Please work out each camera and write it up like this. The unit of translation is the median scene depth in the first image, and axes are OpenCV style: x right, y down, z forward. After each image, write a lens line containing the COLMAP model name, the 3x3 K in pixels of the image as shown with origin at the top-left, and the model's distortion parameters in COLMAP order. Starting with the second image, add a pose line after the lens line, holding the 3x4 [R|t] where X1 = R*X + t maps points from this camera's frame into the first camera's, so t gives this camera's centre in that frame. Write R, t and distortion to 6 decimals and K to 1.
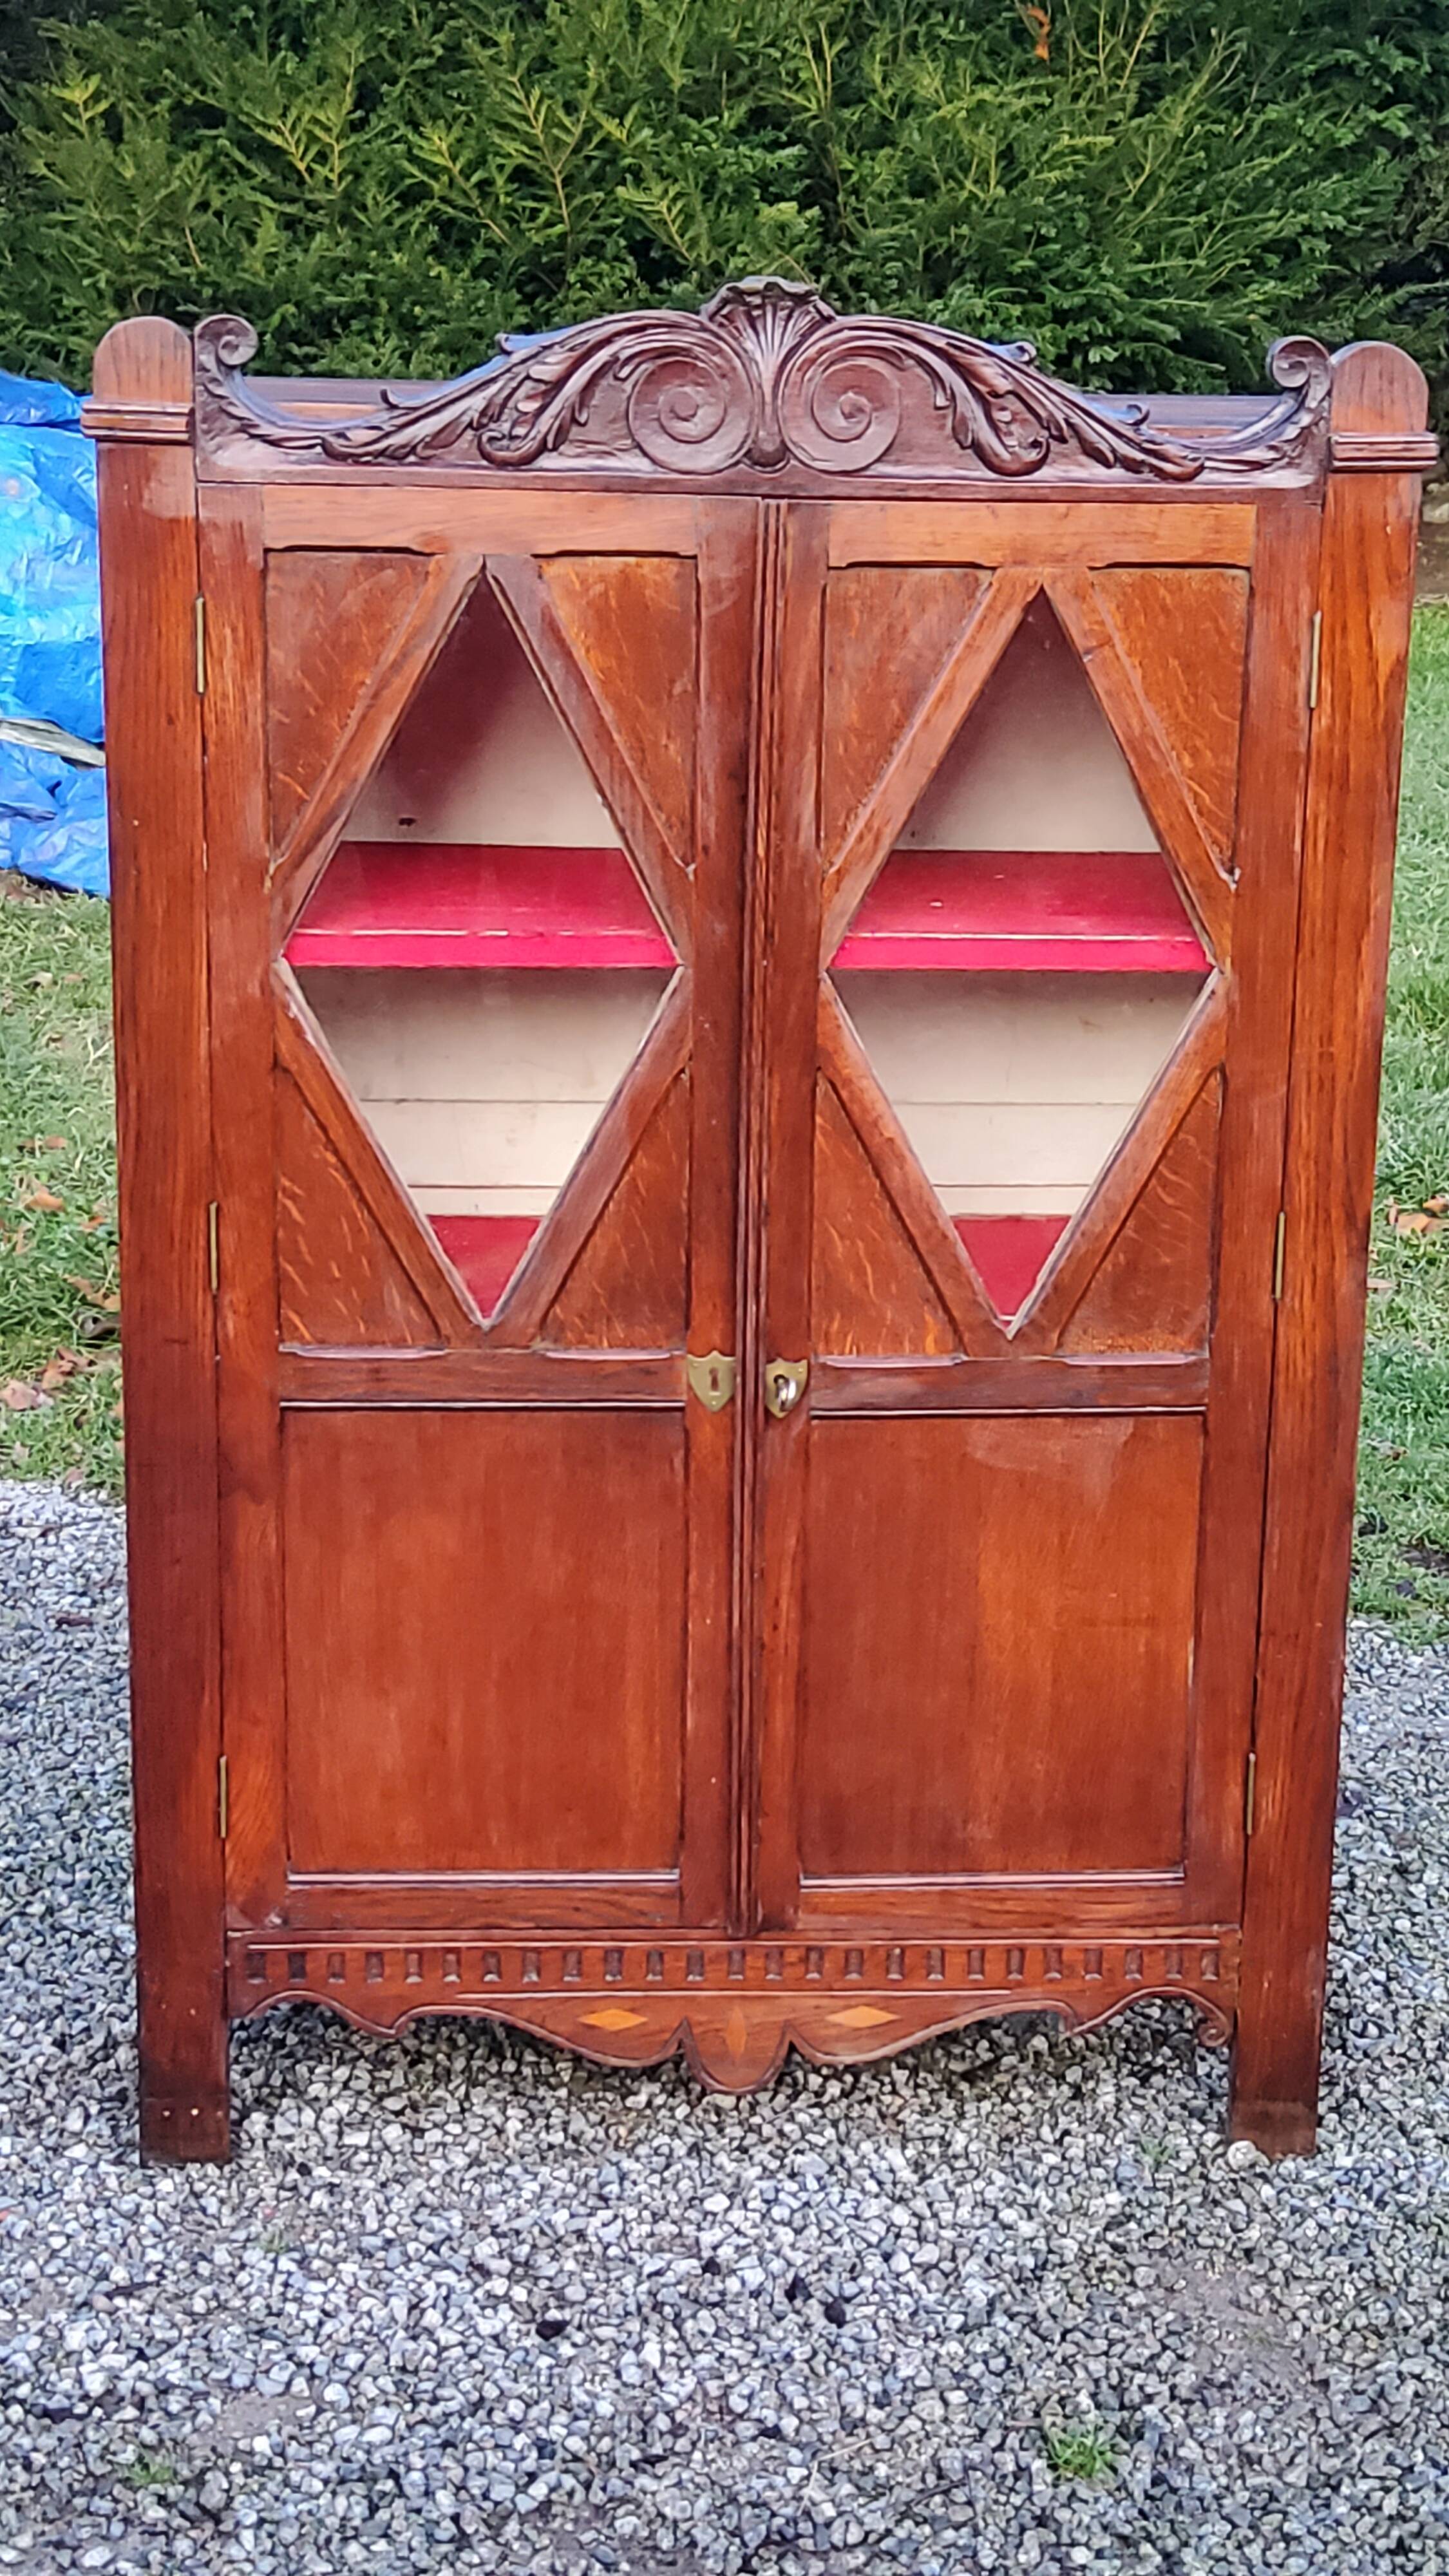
lens RADIAL K [[3864.8, 0, 744.8], [0, 3864.8, 1229.3], [0, 0, 1]] dist [0.112526, 0.000000]
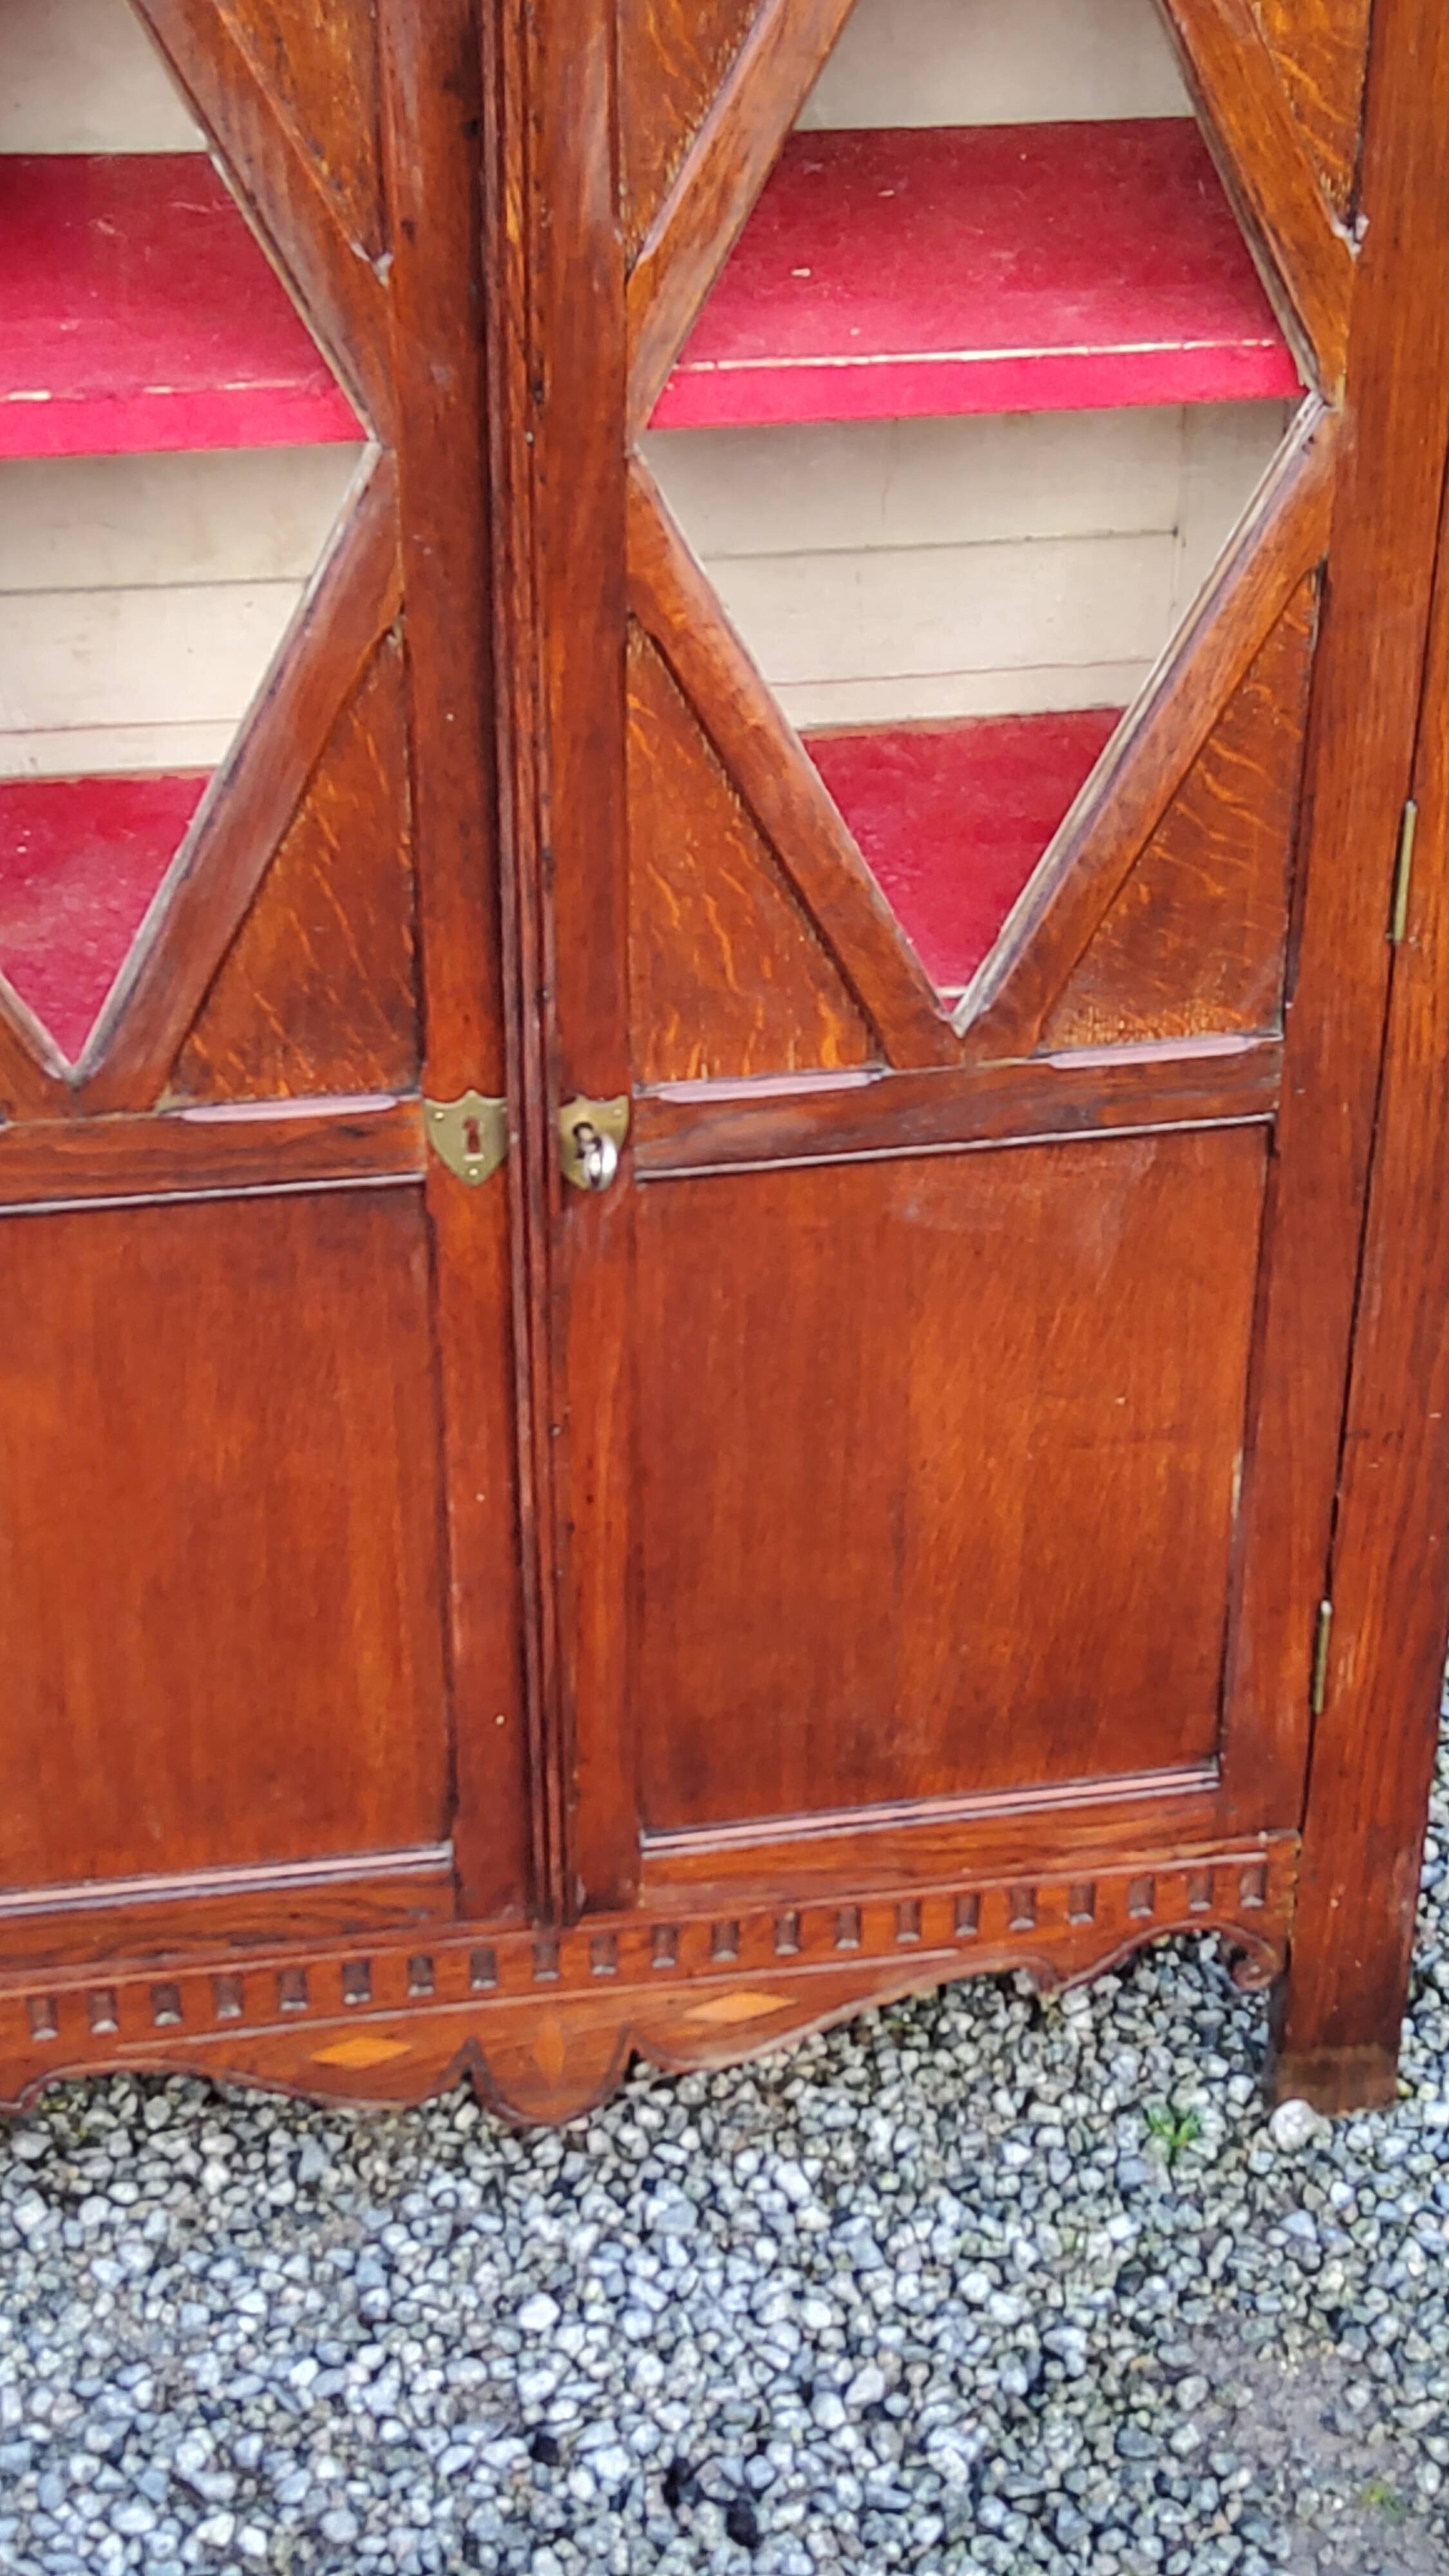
lens RADIAL K [[3864.8, 0, 751.7], [0, 3864.8, 1273.8], [0, 0, 1]] dist [0.112526, 0.000000]
pose [[0.992957, -0.067877, 0.097106, -0.024208], [0.040134, 0.963865, 0.263351, -0.094689], [-0.111473, -0.257598, 0.959800, 0.416508]]
